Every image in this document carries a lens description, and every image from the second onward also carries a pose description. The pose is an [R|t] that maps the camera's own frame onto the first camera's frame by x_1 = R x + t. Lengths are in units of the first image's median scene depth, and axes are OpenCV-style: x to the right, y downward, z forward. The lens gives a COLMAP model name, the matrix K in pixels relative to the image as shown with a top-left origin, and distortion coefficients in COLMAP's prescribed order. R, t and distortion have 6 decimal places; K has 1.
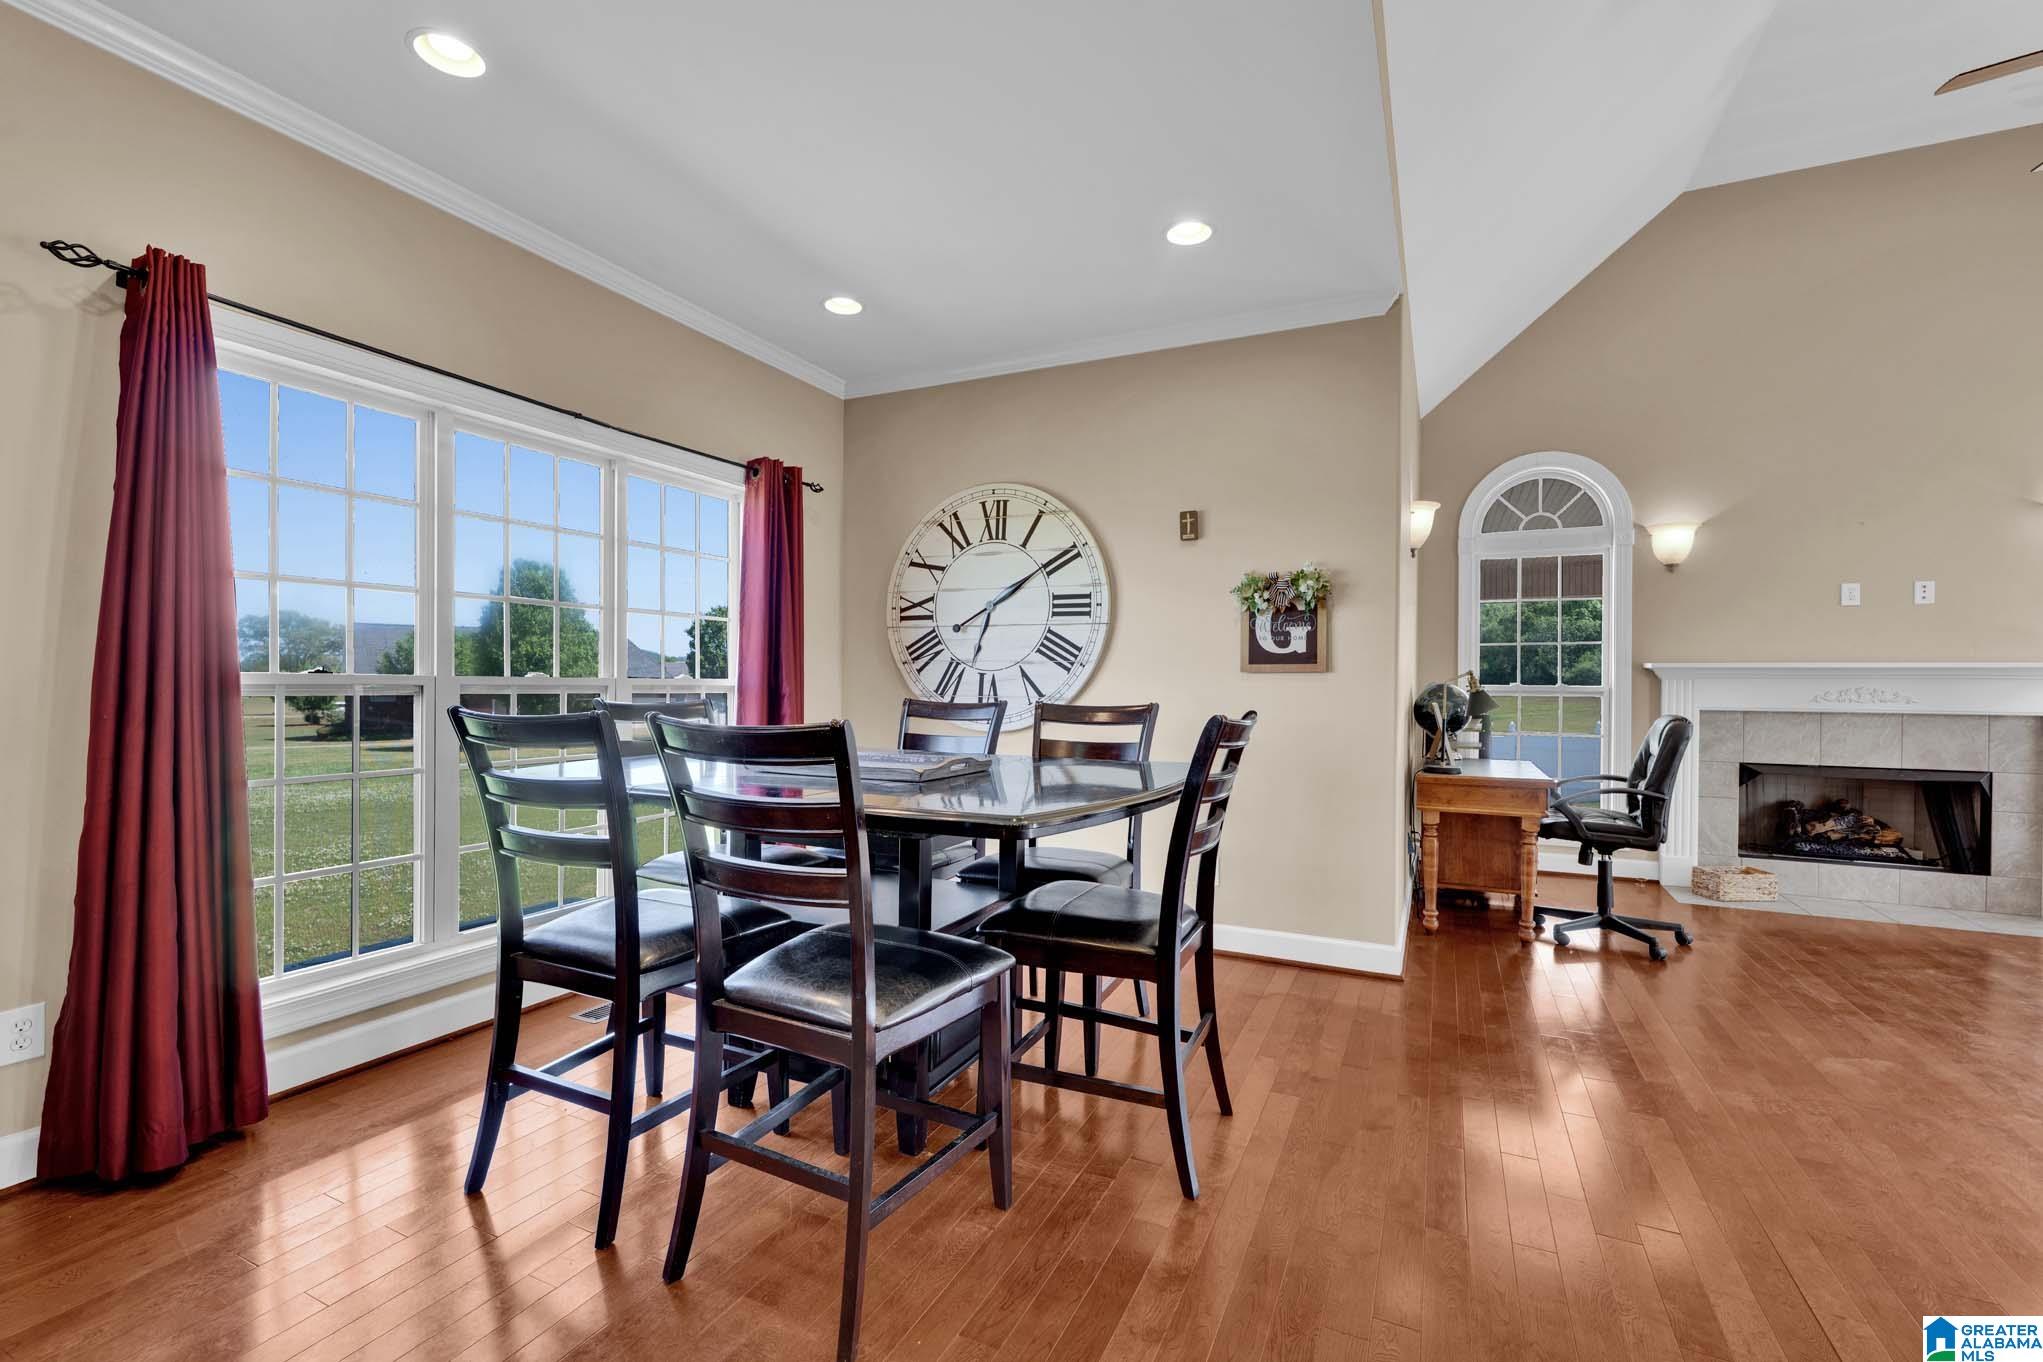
lens RADIAL K [[879.0, 0, 1017.4], [0, 879.0, 684.6], [0, 0, 1]] dist [-0.001208, -0.000165]
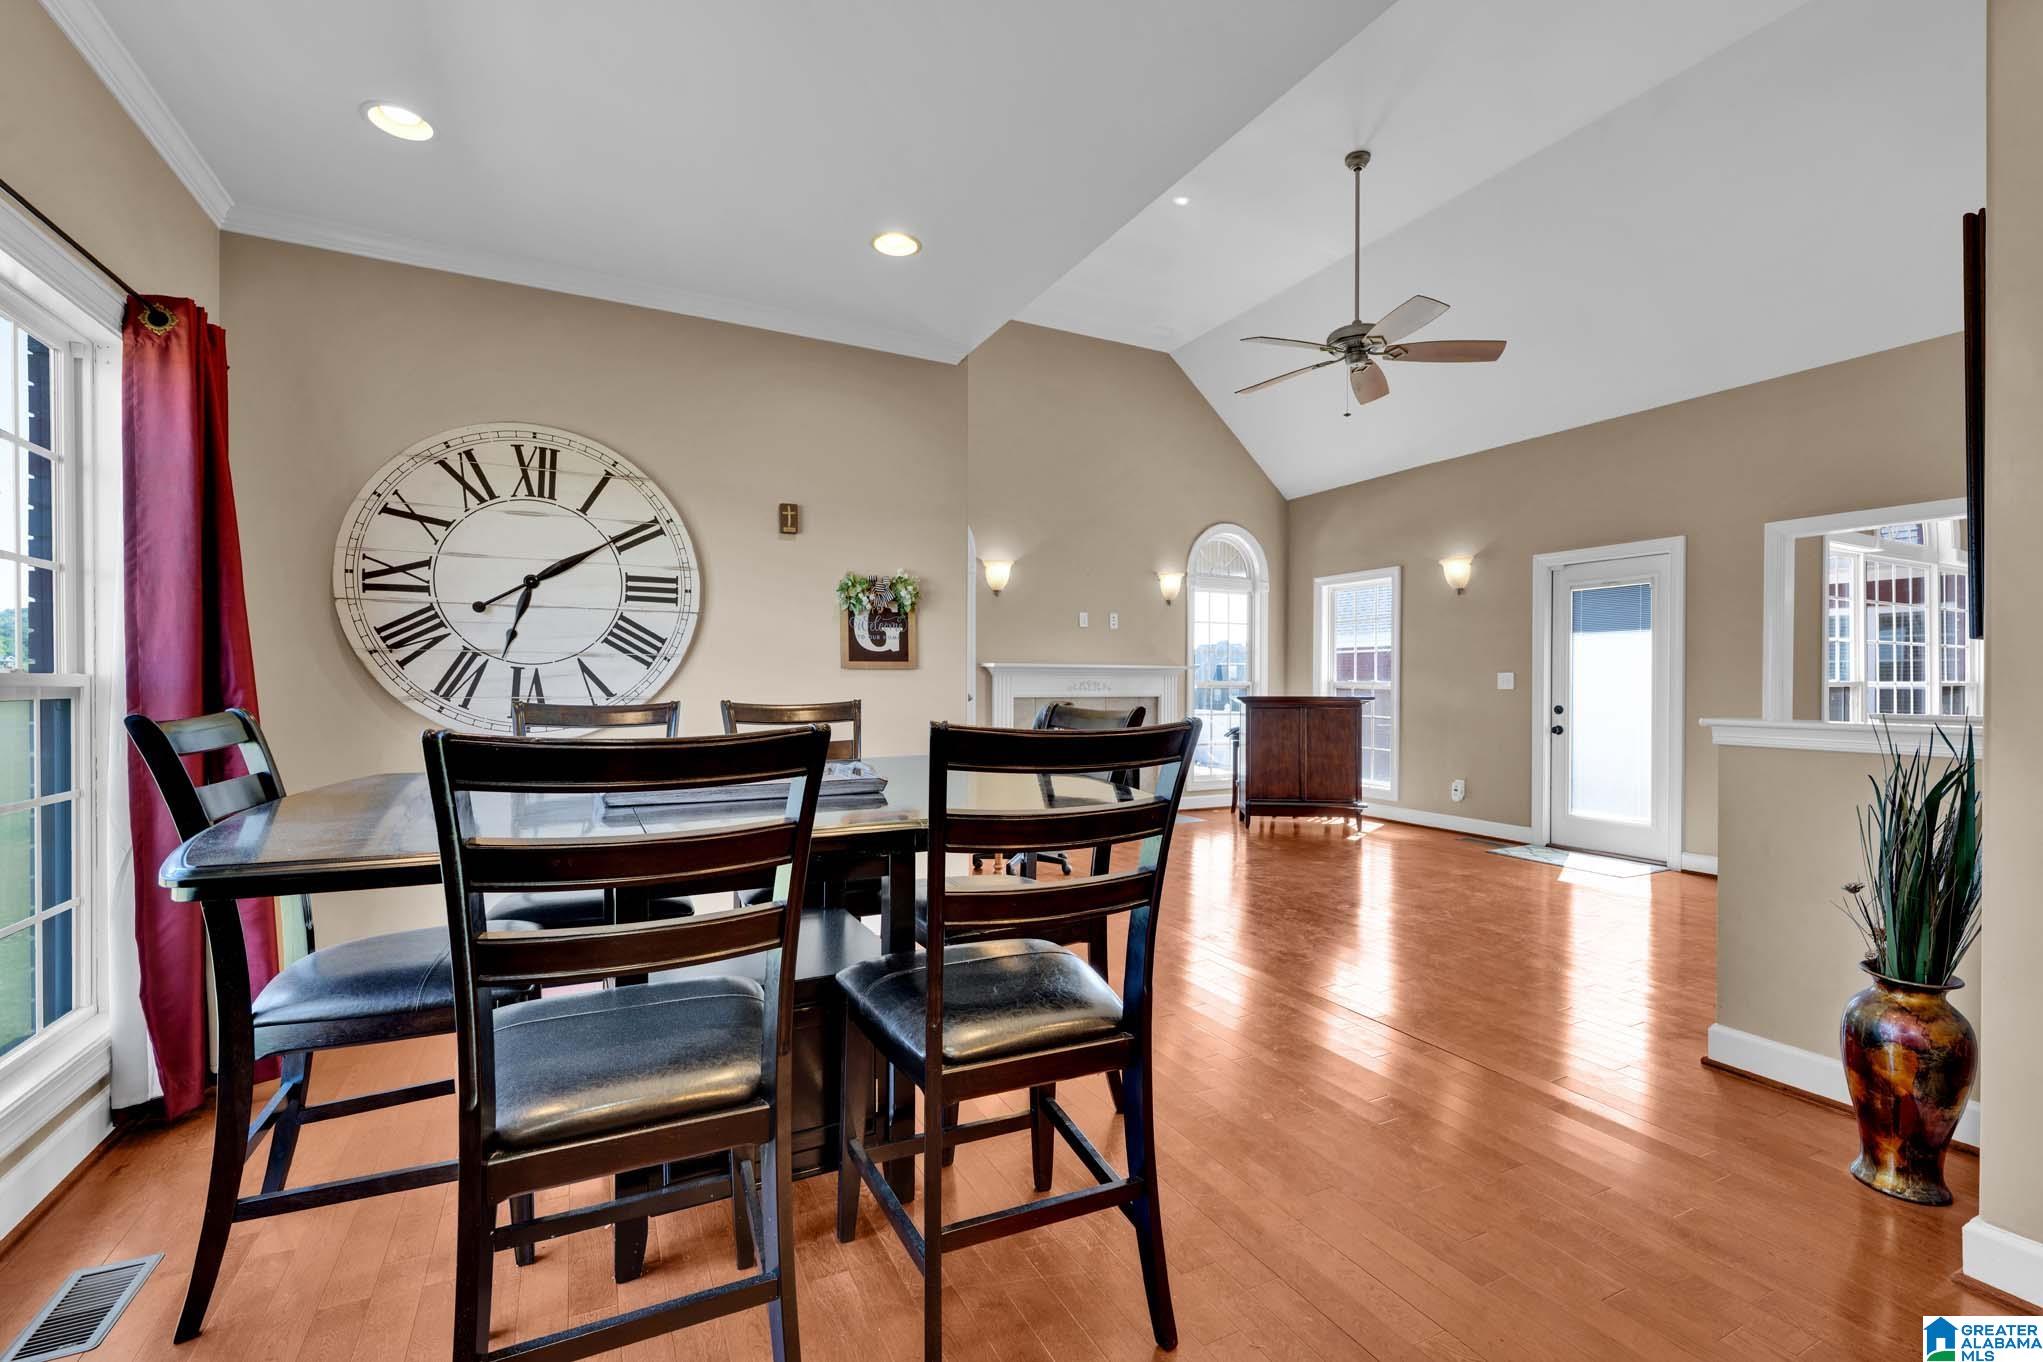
lens RADIAL K [[879.0, 0, 1019.3], [0, 879.0, 683.8], [0, 0, 1]] dist [-0.001208, -0.000165]
pose [[0.603601, -0.007975, 0.797247, -0.393776], [0.003758, 0.999967, 0.007158, -0.002553], [-0.797278, -0.001325, 0.603611, 0.186117]]
